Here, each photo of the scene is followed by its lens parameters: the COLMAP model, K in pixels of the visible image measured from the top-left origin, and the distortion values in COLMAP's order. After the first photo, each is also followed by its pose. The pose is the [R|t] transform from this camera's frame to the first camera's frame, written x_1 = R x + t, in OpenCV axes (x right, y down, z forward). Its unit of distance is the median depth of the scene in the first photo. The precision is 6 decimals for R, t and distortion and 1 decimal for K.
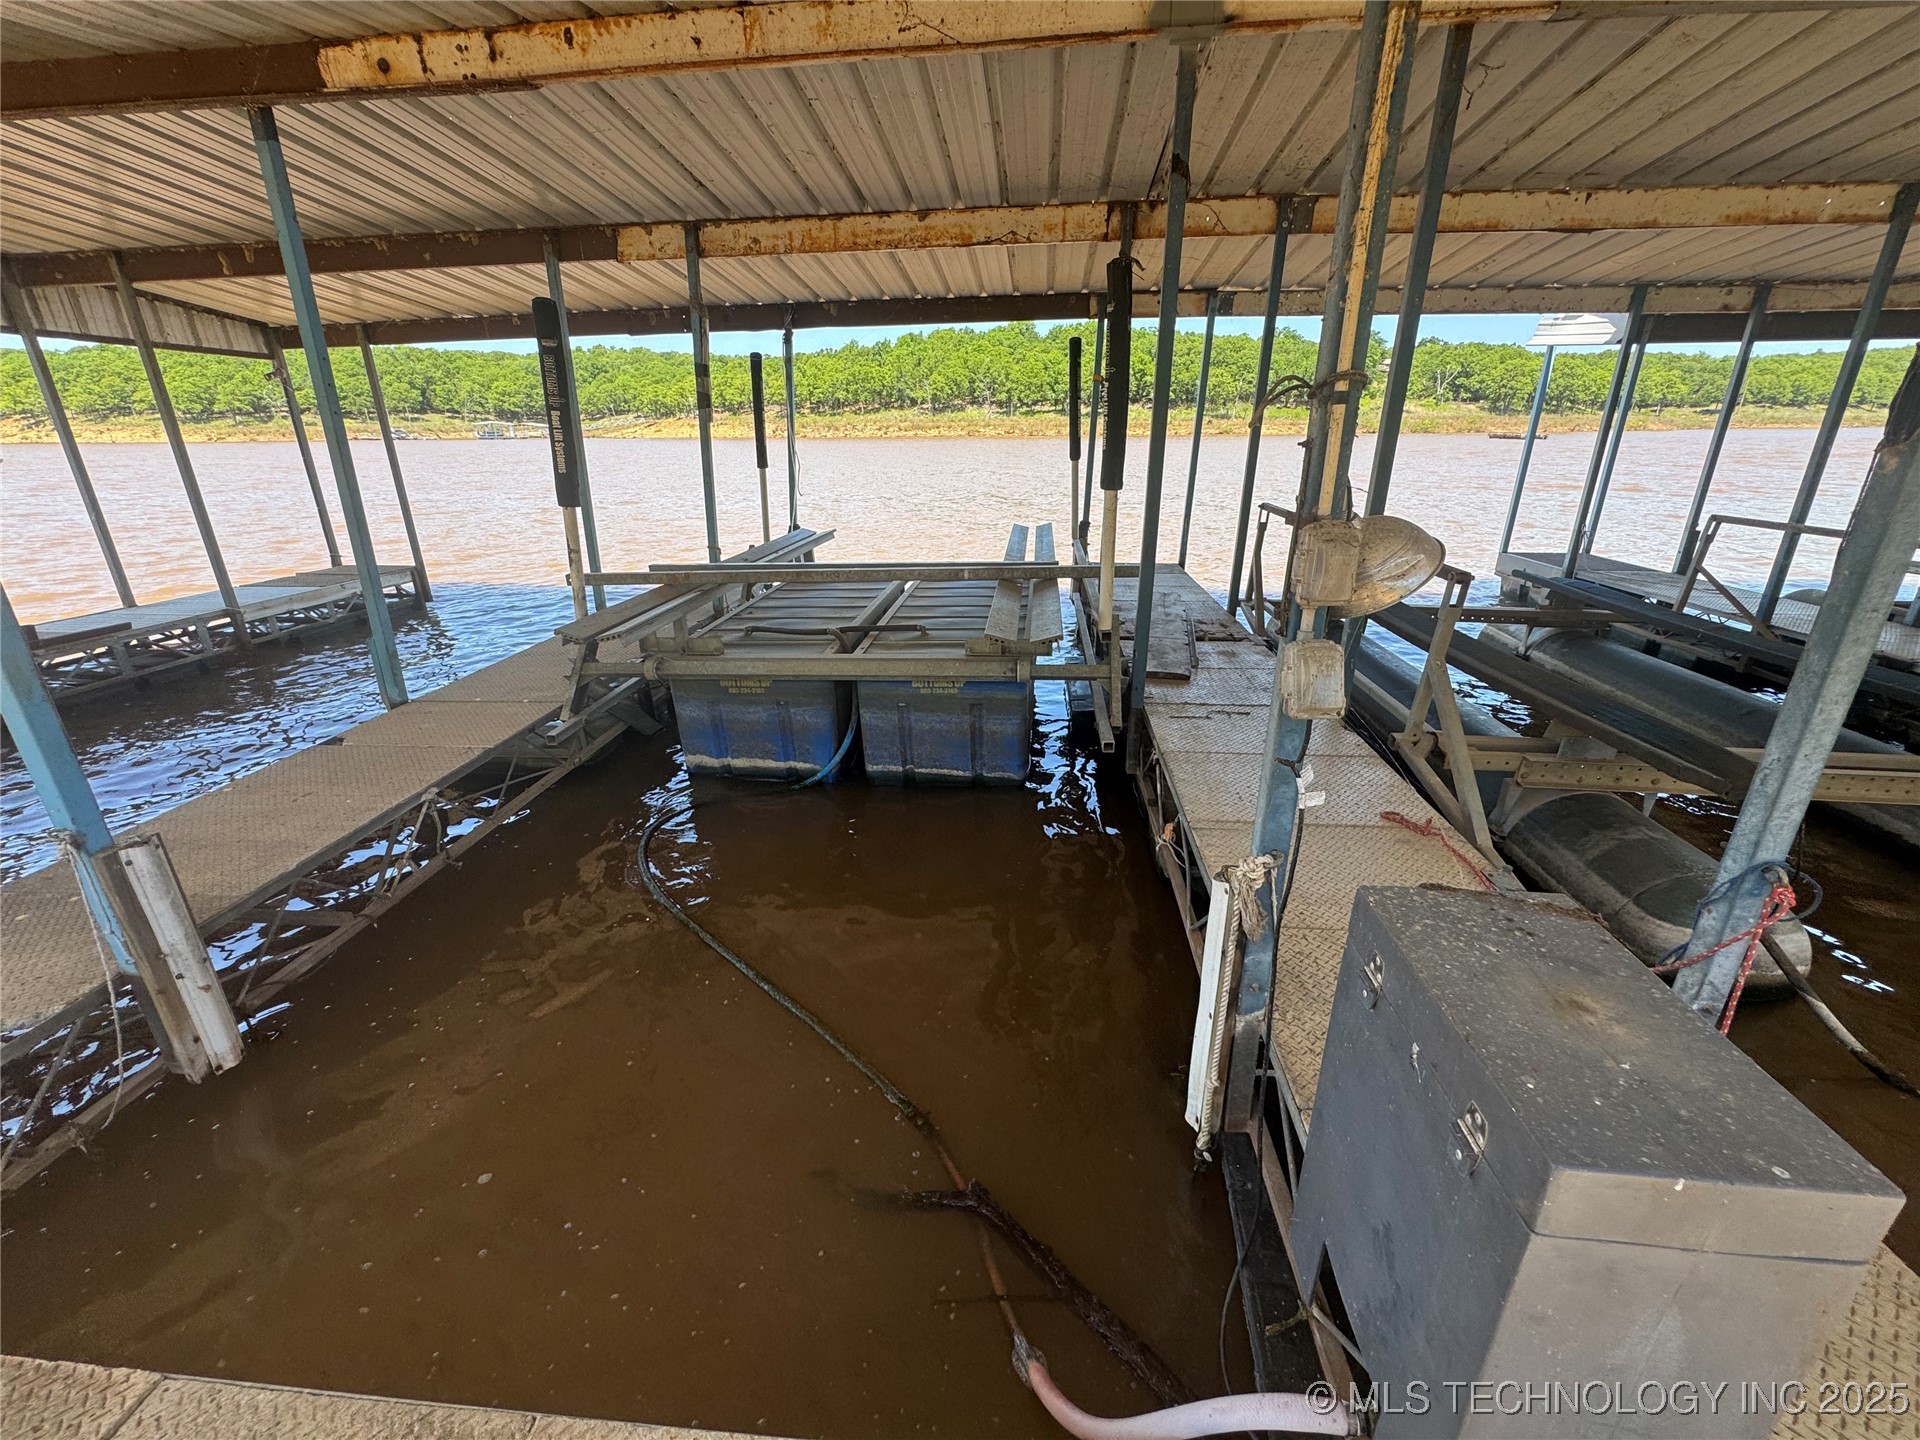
lens RADIAL K [[770.4, 0, 962.3], [0, 770.4, 719.3], [0, 0, 1]] dist [-0.001993, 0.000206]
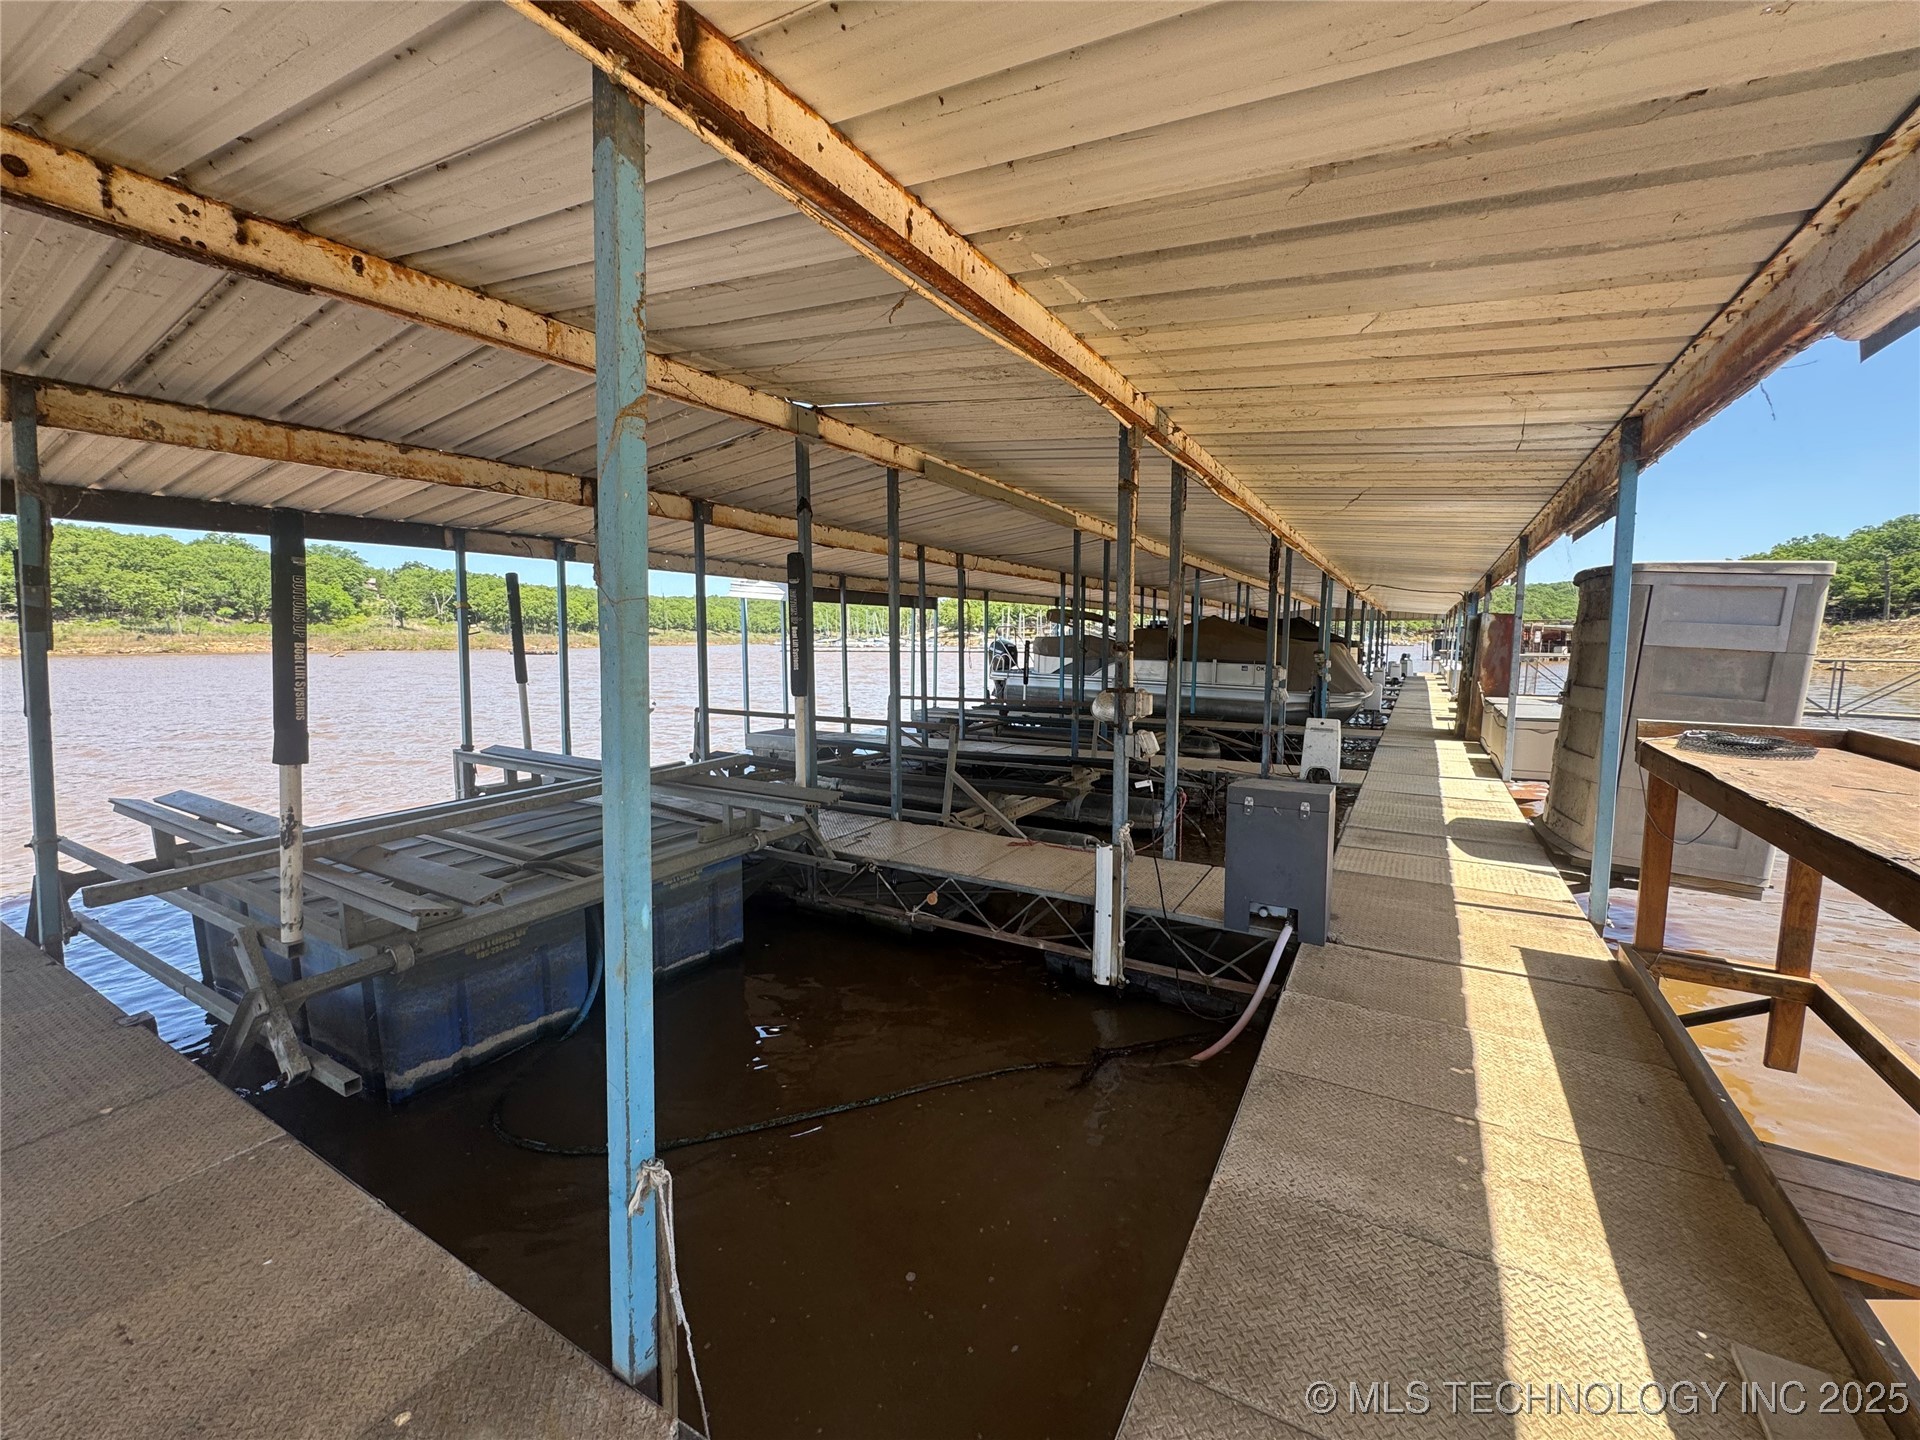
lens RADIAL K [[770.4, 0, 958.0], [0, 770.4, 710.9], [0, 0, 1]] dist [-0.001993, 0.000206]
pose [[0.427941, -0.076349, 0.900576, -0.649813], [0.318787, 0.945136, -0.071356, -0.050708], [-0.845719, 0.317629, 0.428802, 0.098474]]
